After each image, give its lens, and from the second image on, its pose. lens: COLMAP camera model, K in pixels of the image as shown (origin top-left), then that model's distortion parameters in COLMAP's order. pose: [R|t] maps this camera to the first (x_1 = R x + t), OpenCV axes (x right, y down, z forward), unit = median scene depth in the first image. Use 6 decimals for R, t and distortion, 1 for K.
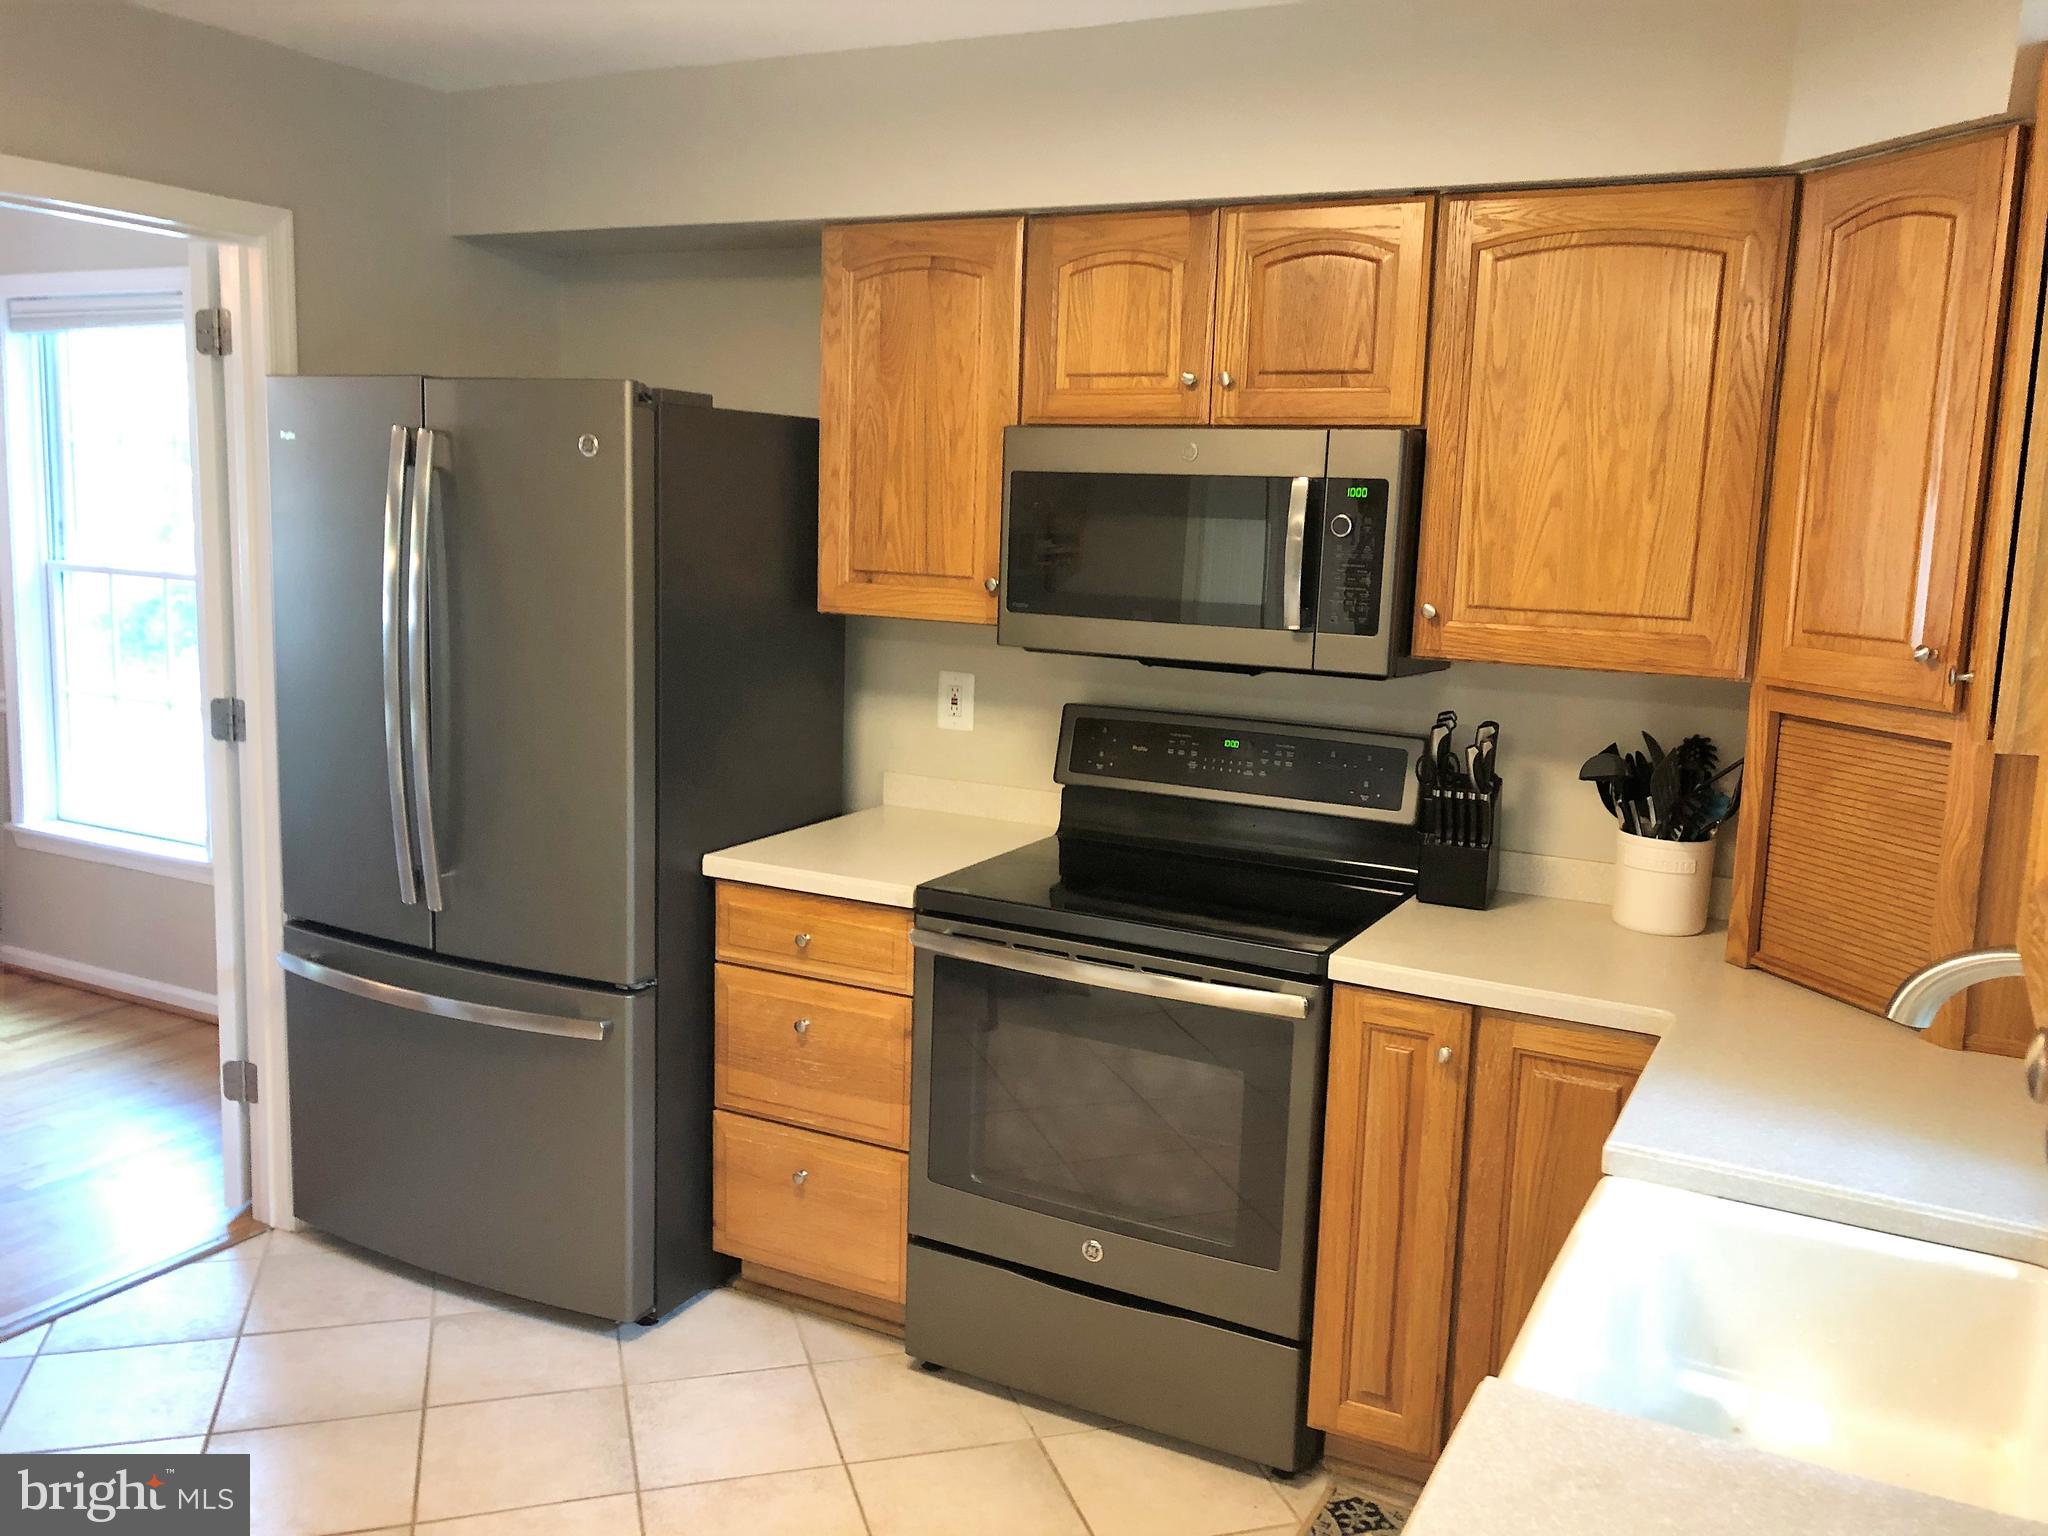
lens RADIAL K [[1686.5, 0, 1028.4], [0, 1686.5, 753.3], [0, 0, 1]] dist [0.039809, -0.001607]
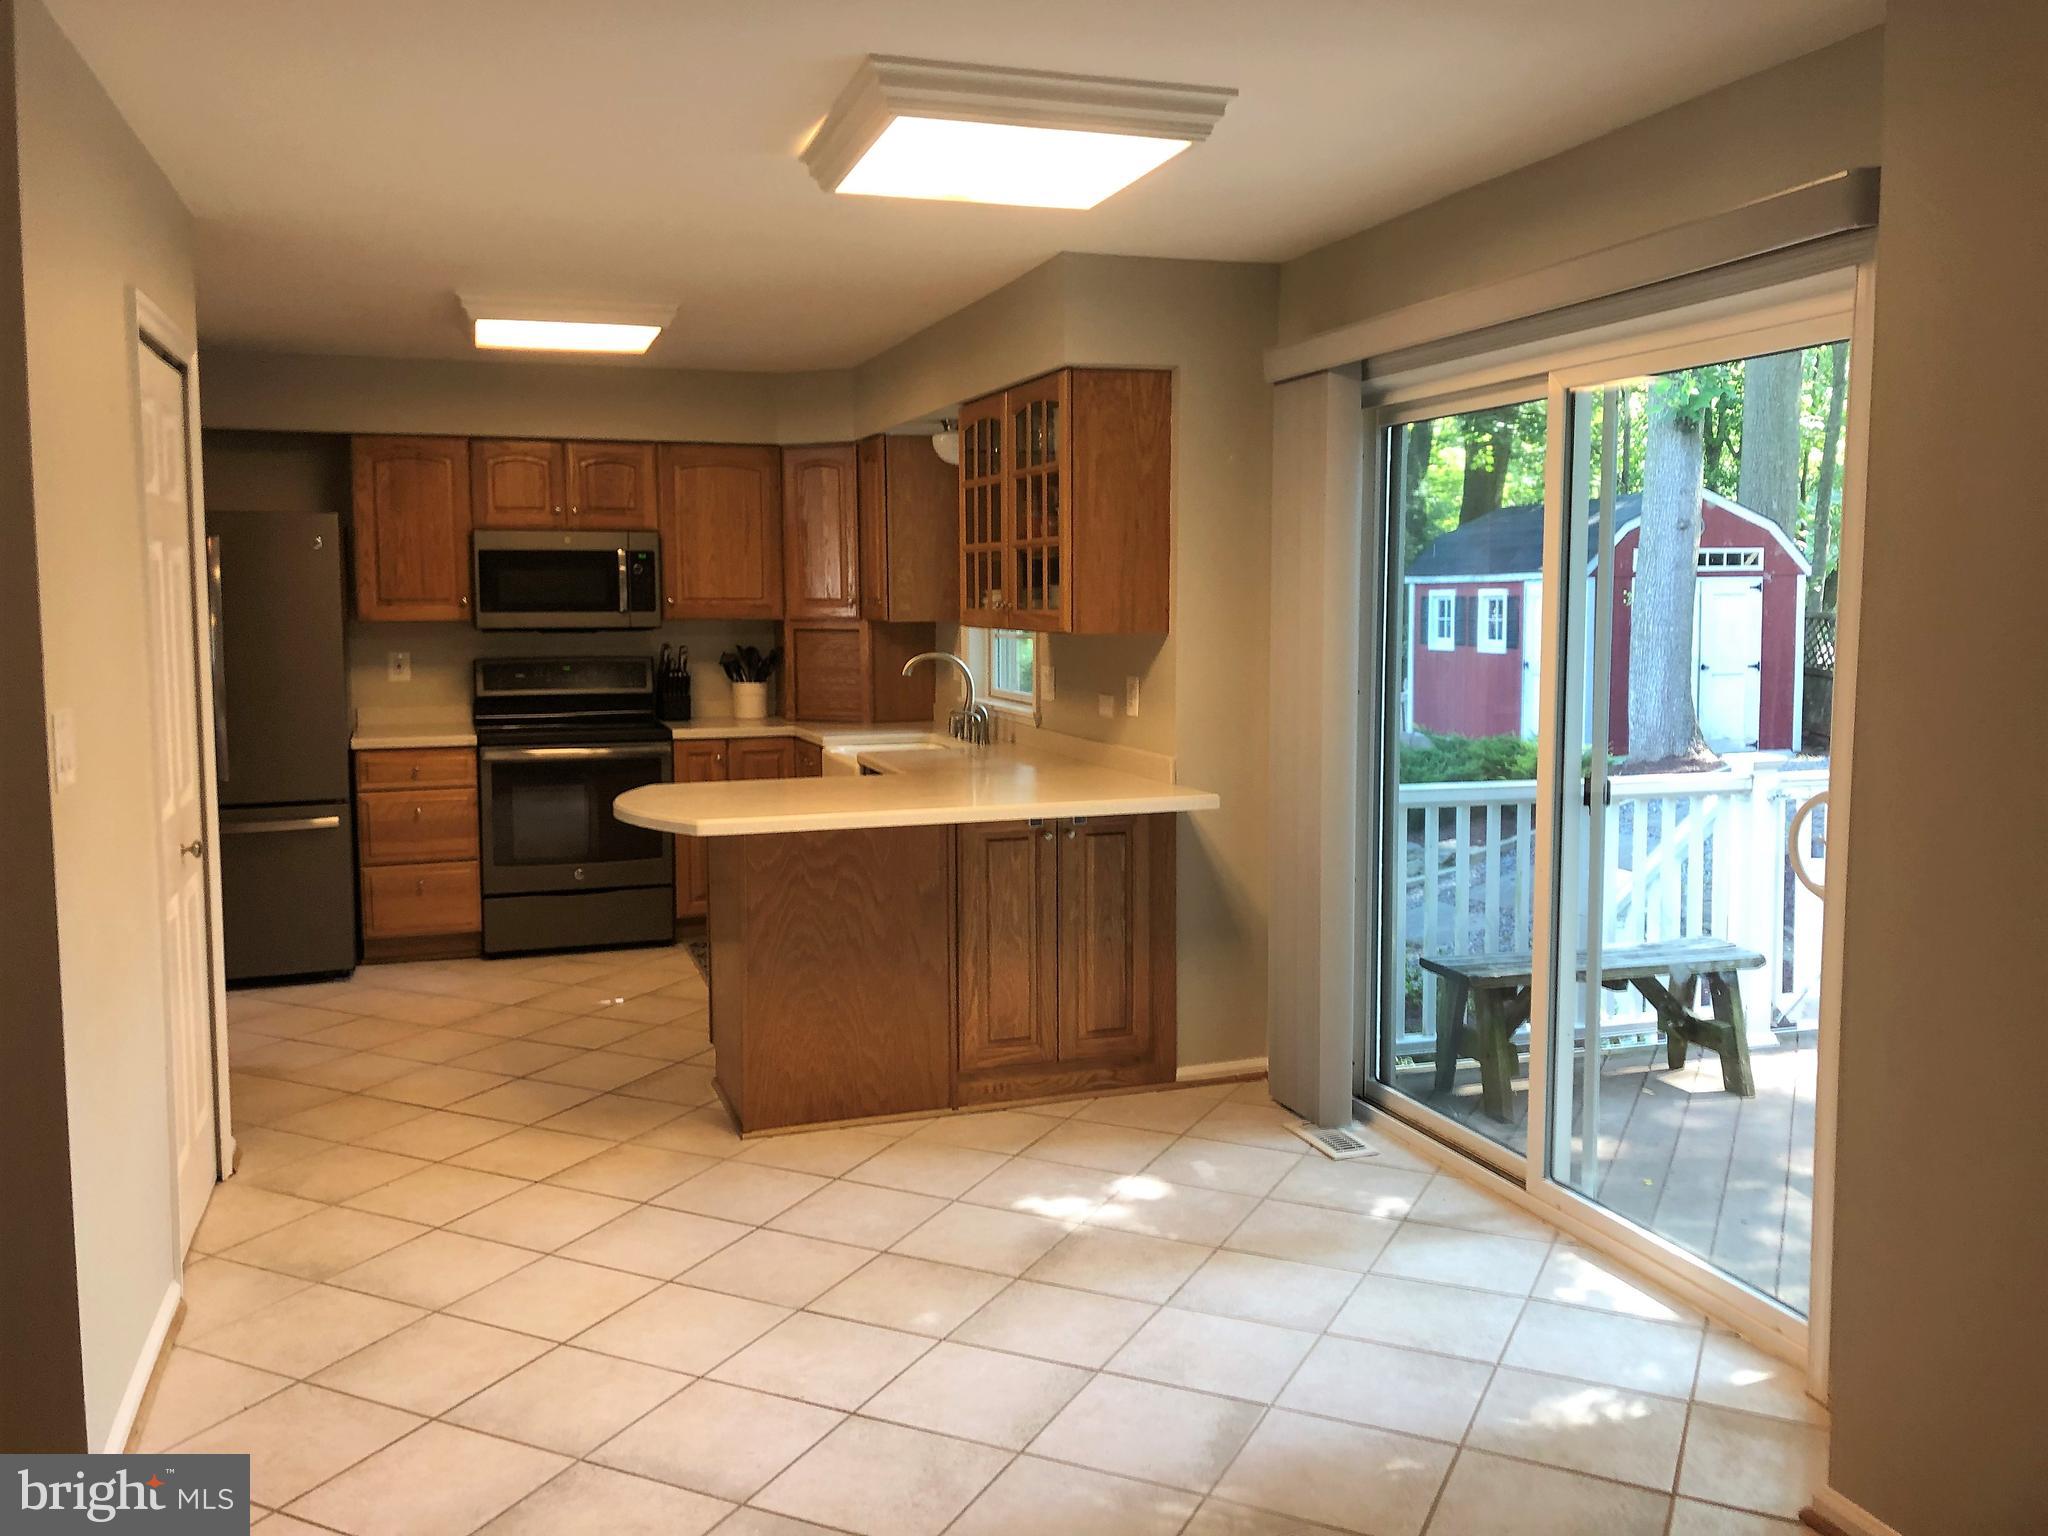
lens RADIAL K [[1686.5, 0, 1022.8], [0, 1686.5, 762.6], [0, 0, 1]] dist [0.039809, -0.001607]
pose [[0.700694, -0.112164, 0.704591, -1.160420], [0.133480, 0.990737, 0.024974, 0.157524], [-0.700865, 0.076550, 0.709175, -1.120210]]
